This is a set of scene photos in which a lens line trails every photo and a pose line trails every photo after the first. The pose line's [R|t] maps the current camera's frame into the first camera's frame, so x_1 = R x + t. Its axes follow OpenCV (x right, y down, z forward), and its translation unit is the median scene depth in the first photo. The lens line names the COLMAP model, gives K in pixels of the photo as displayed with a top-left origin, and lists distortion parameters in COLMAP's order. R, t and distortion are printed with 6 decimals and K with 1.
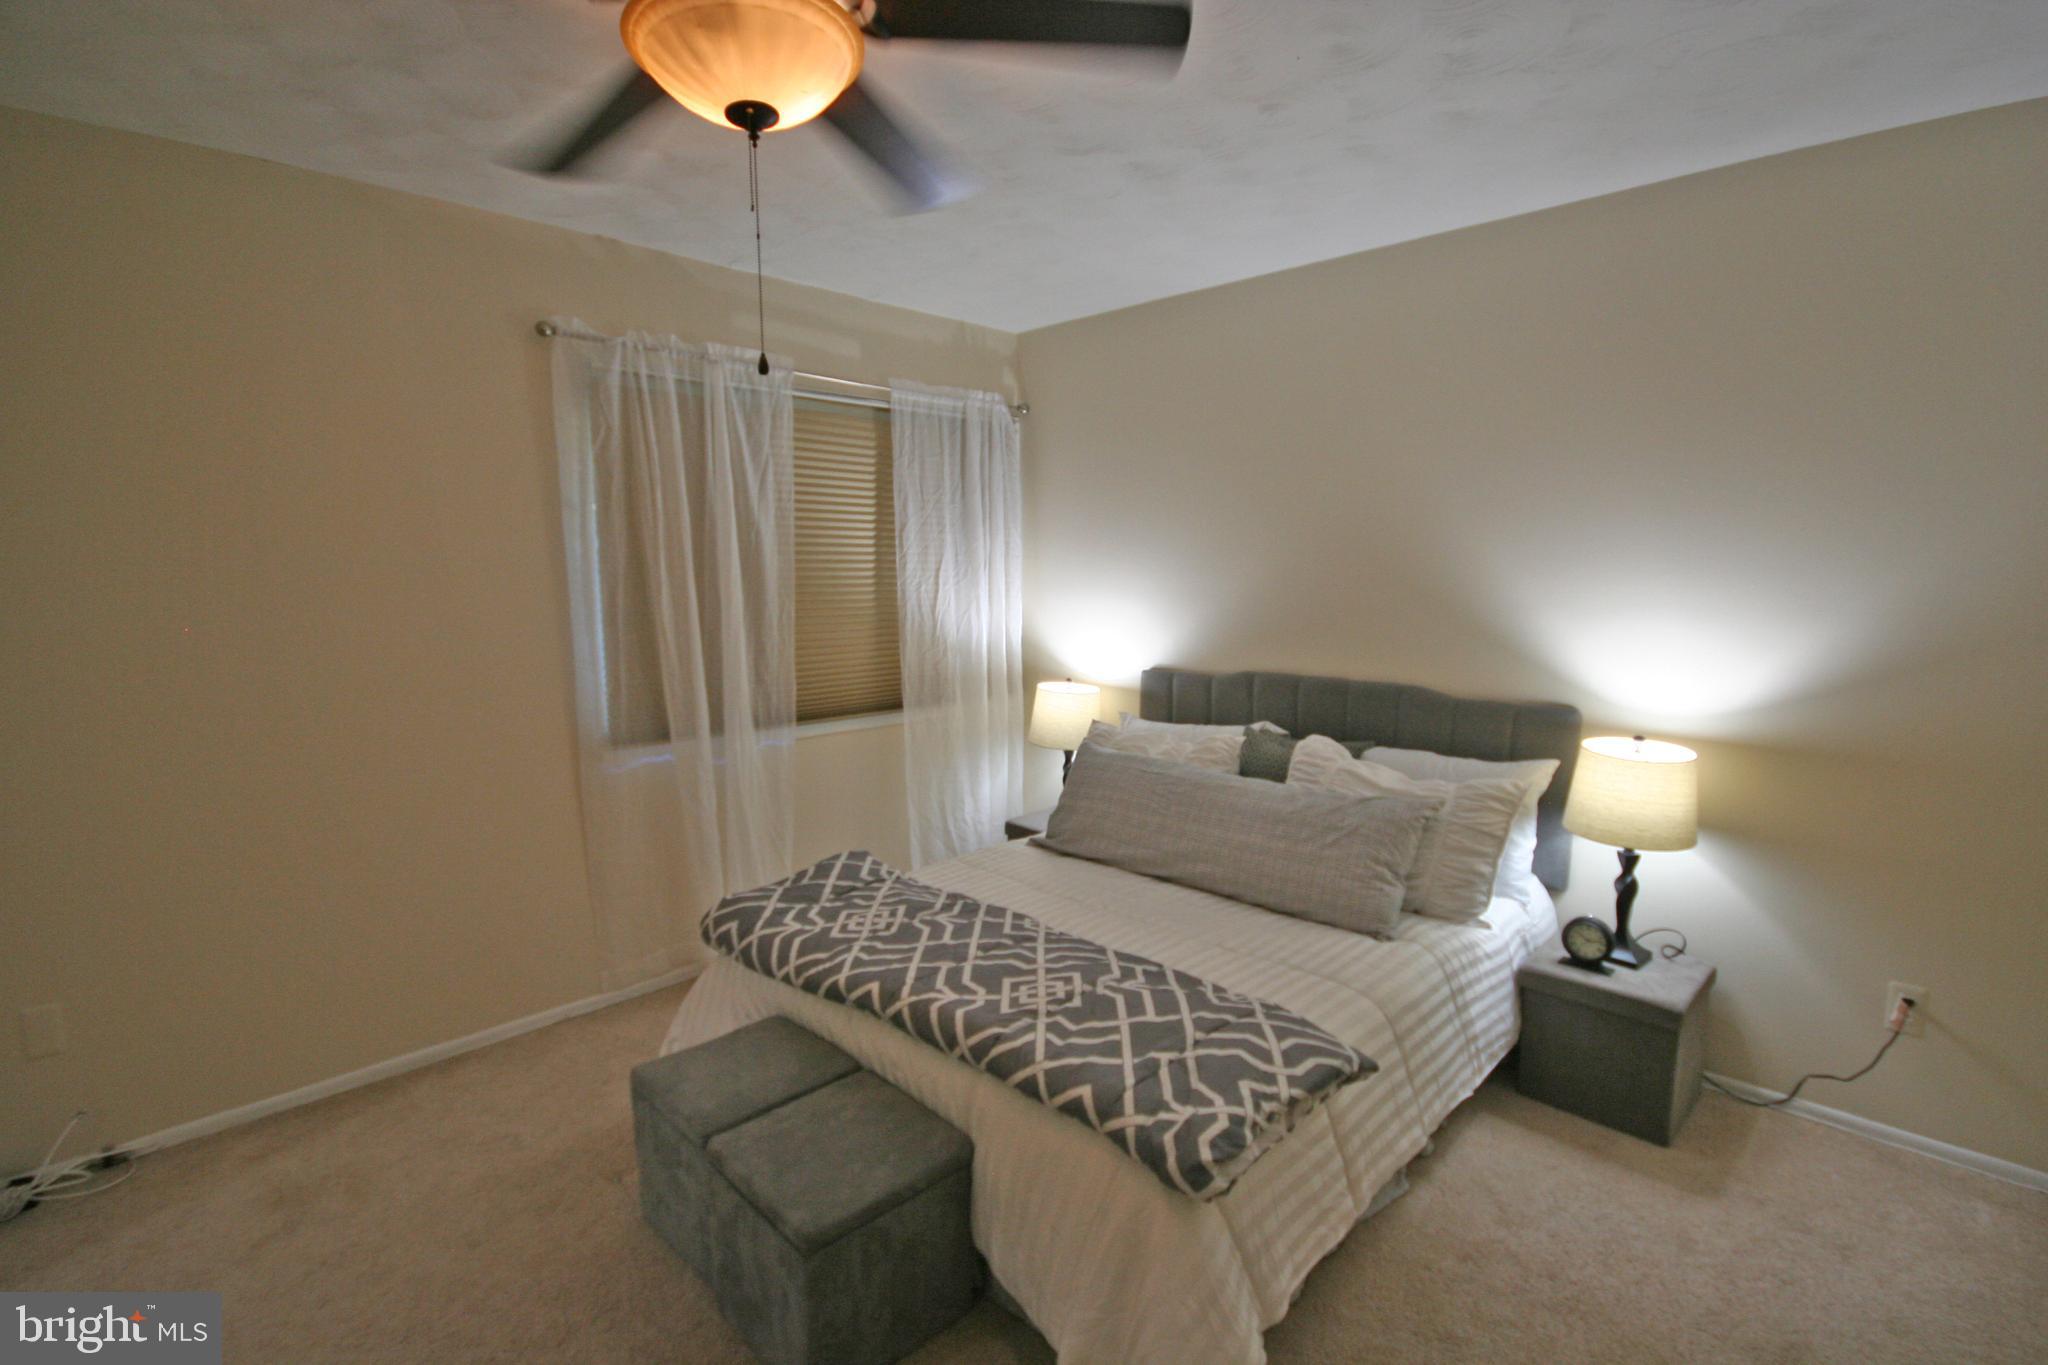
lens RADIAL K [[946.2, 0, 1034.1], [0, 946.2, 702.3], [0, 0, 1]] dist [-0.000578, 0.000120]
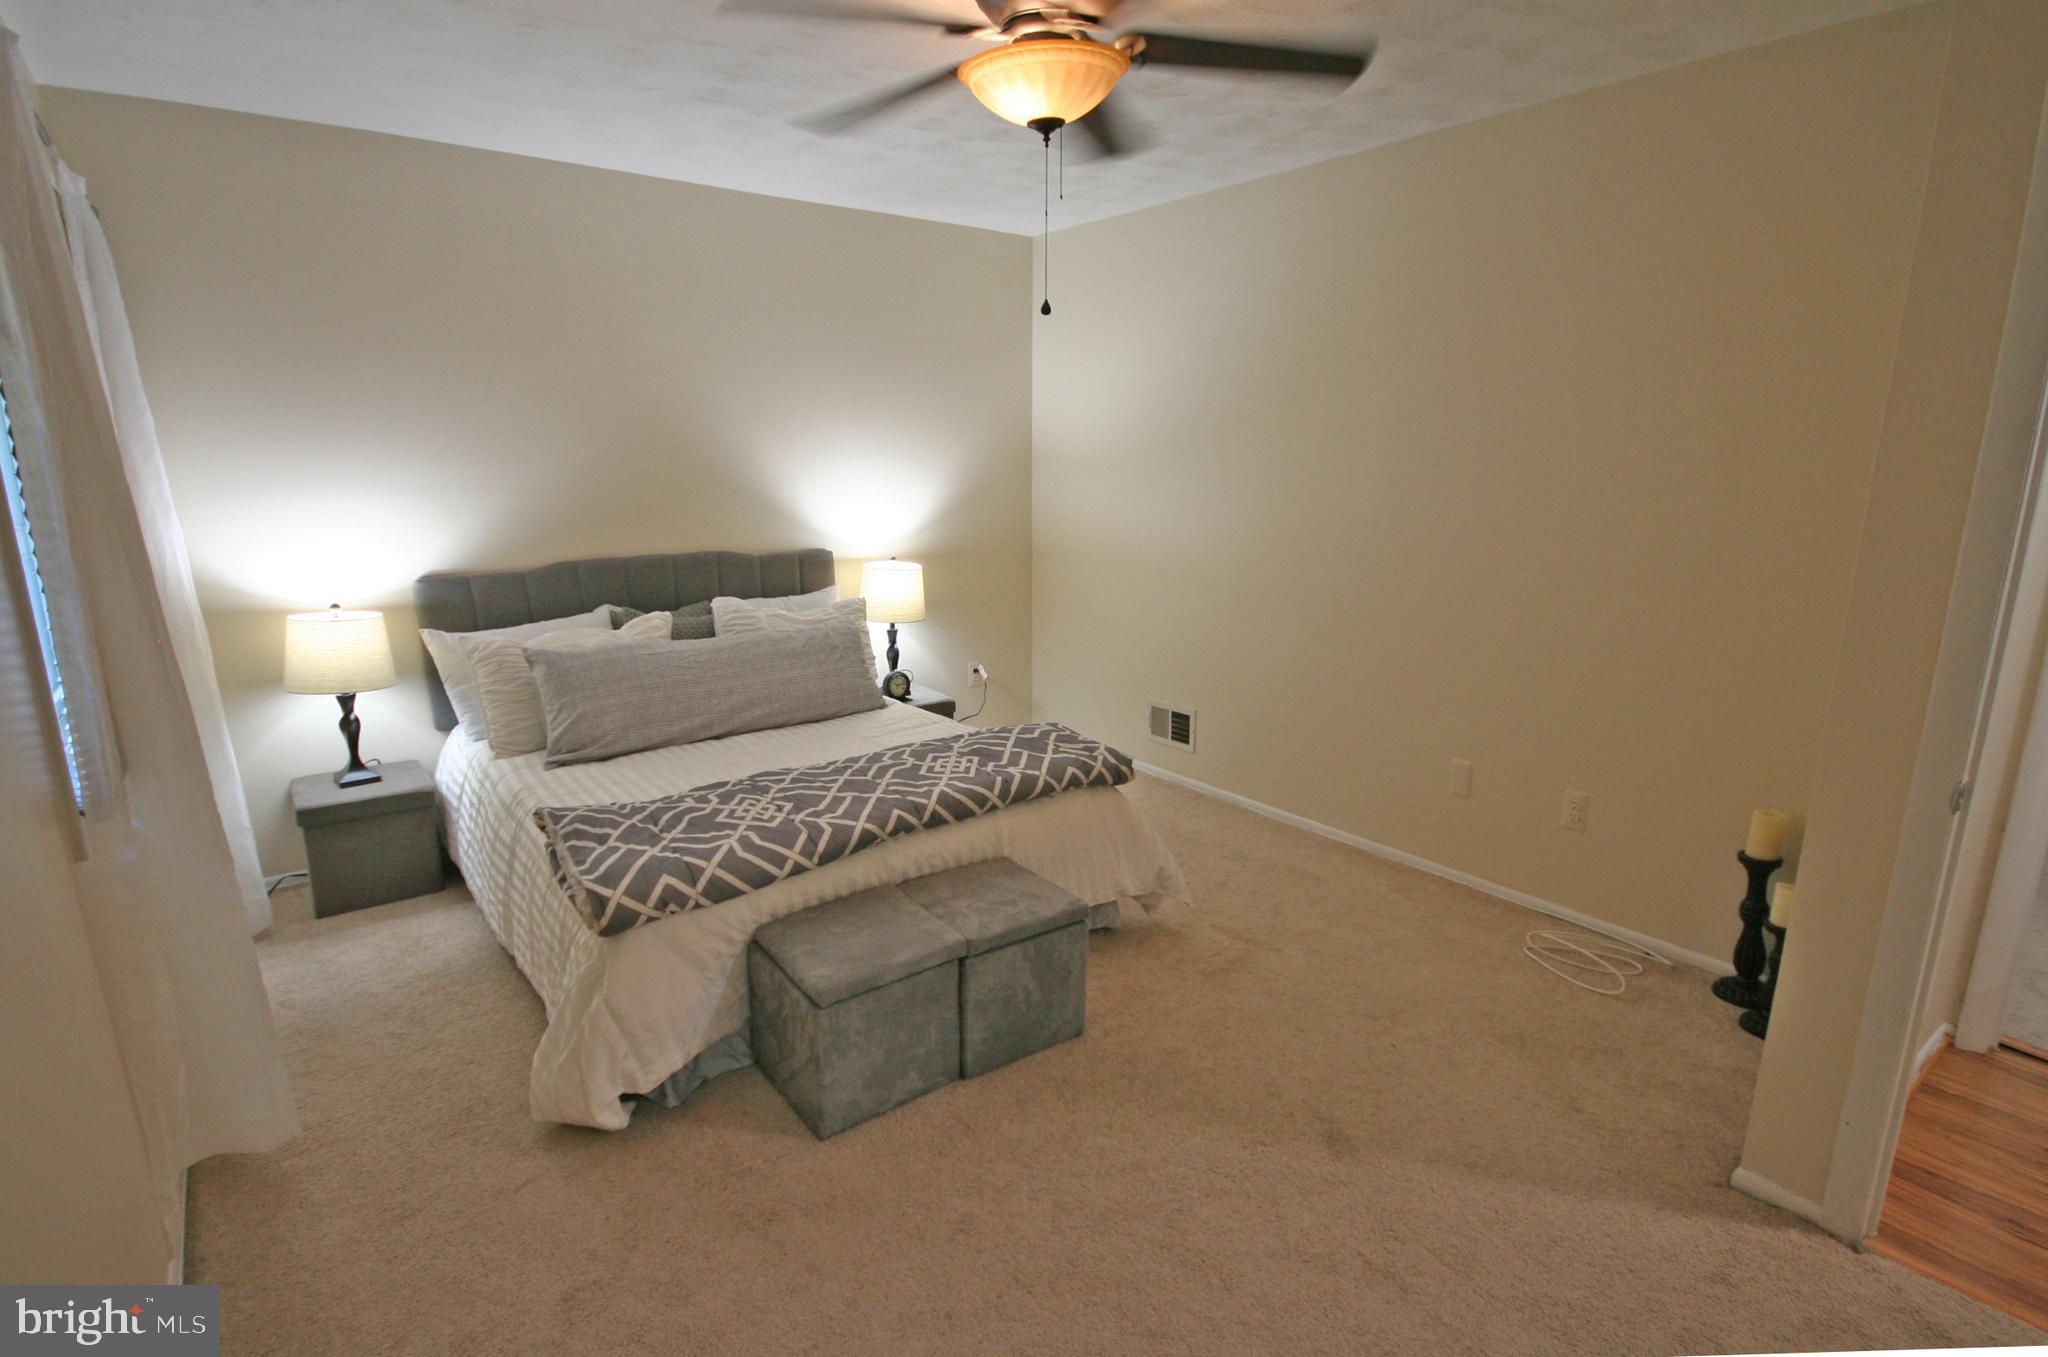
lens RADIAL K [[971.5, 0, 1024.0], [0, 971.5, 678.5], [0, 0, 1]] dist [-0.010127, 0.000229]
pose [[0.152970, -0.218898, 0.963682, -1.044845], [0.143274, 0.969769, 0.197538, -0.065999], [-0.977790, 0.107853, 0.179708, 0.493577]]
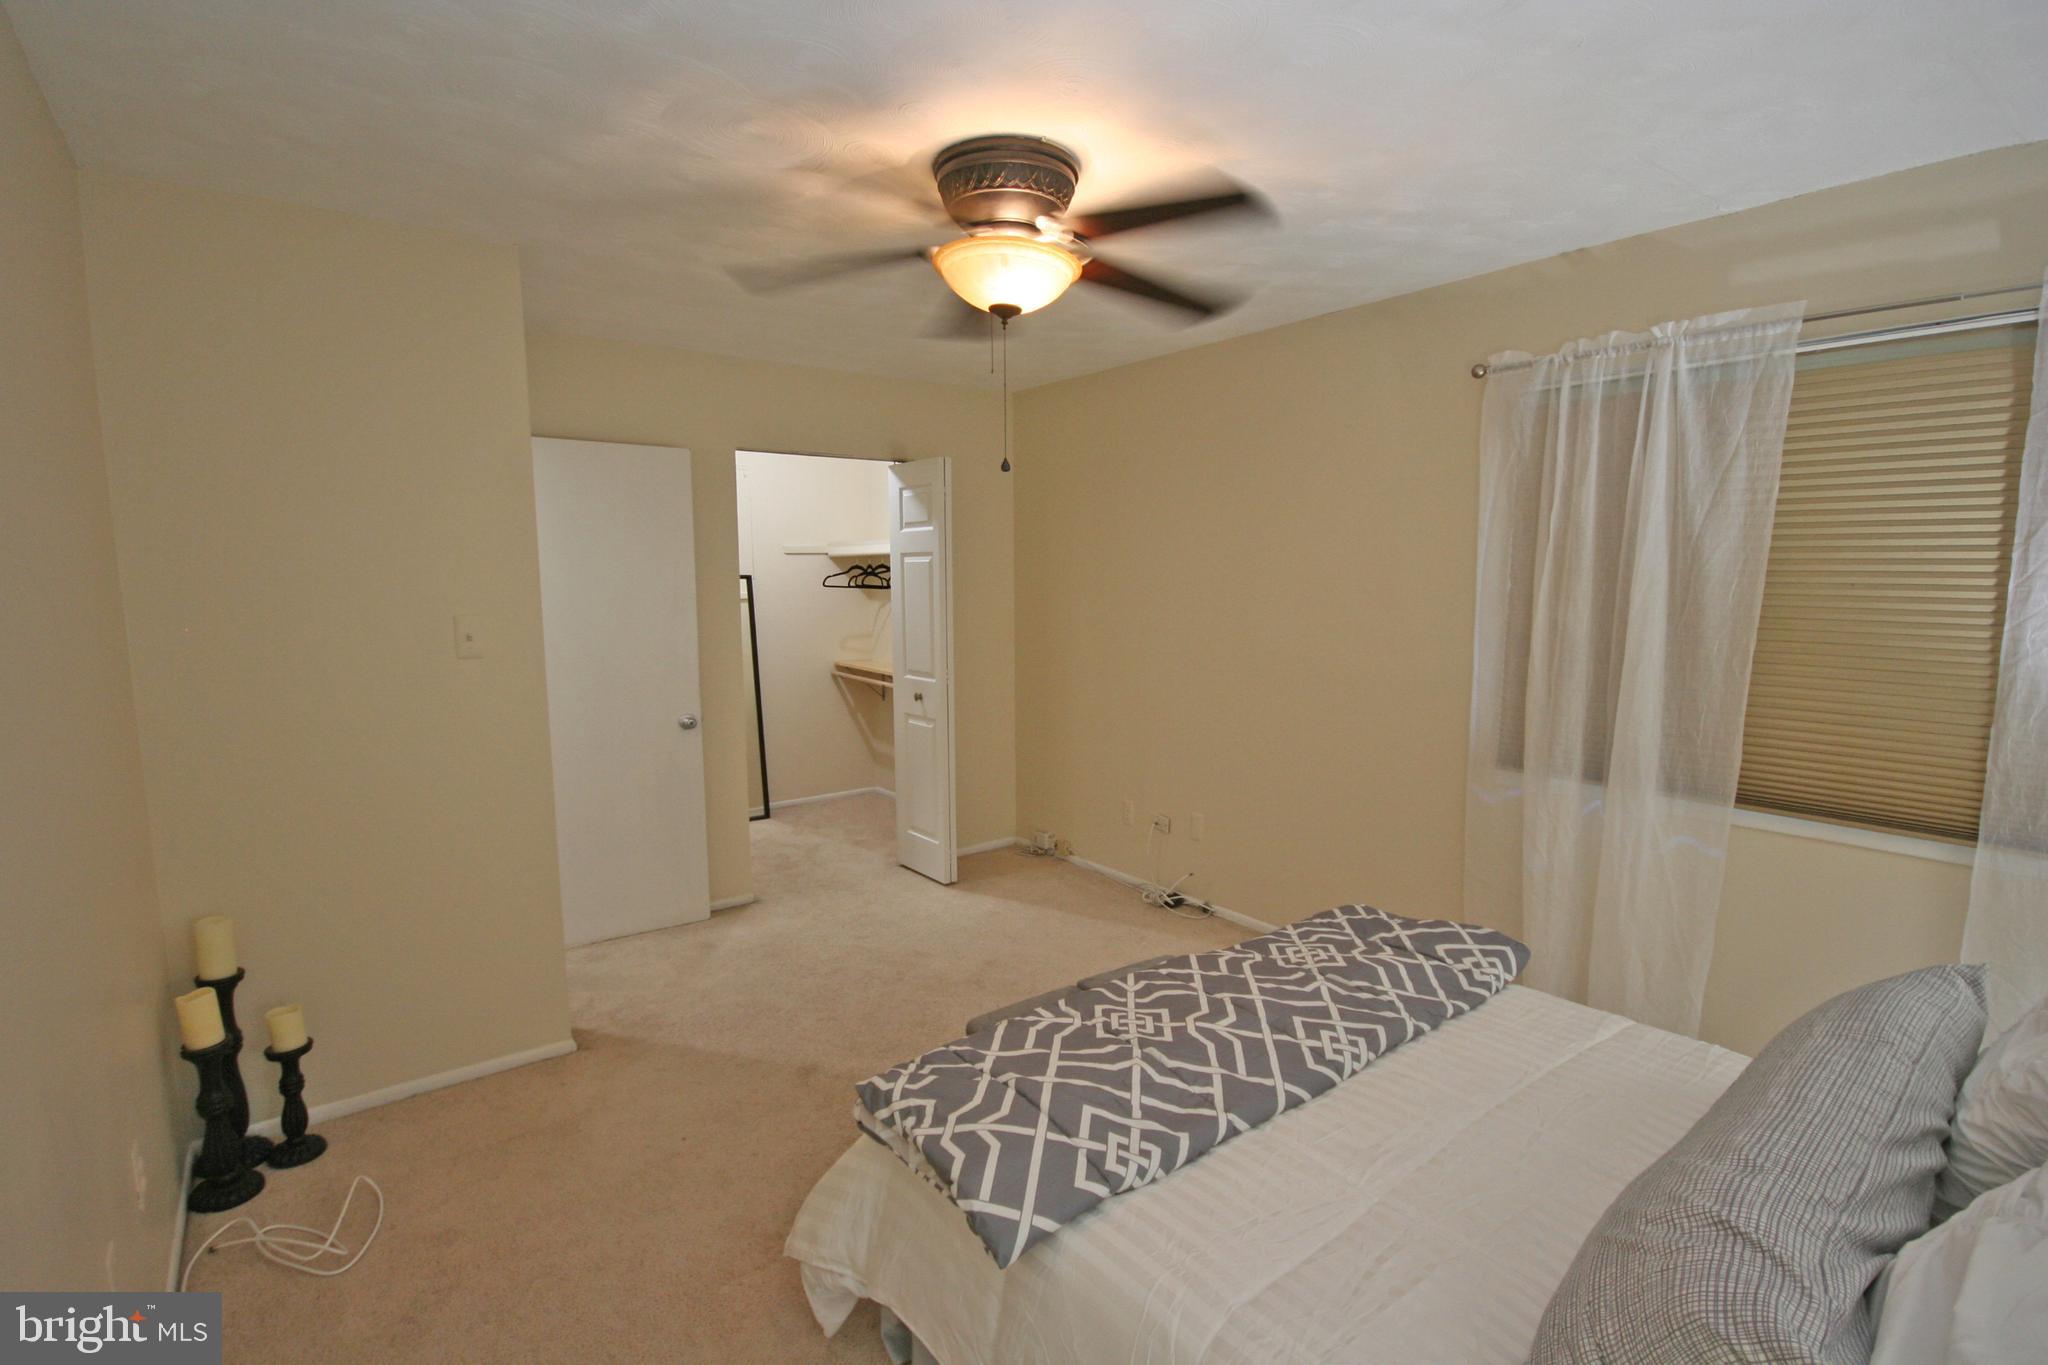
lens RADIAL K [[971.5, 0, 1024.0], [0, 971.5, 682.5], [0, 0, 1]] dist [-0.010127, 0.000229]
pose [[-0.136406, 0.114942, -0.983962, 0.778777], [-0.140270, 0.980998, 0.134042, -0.131033], [0.980672, 0.156305, -0.117691, 0.751544]]
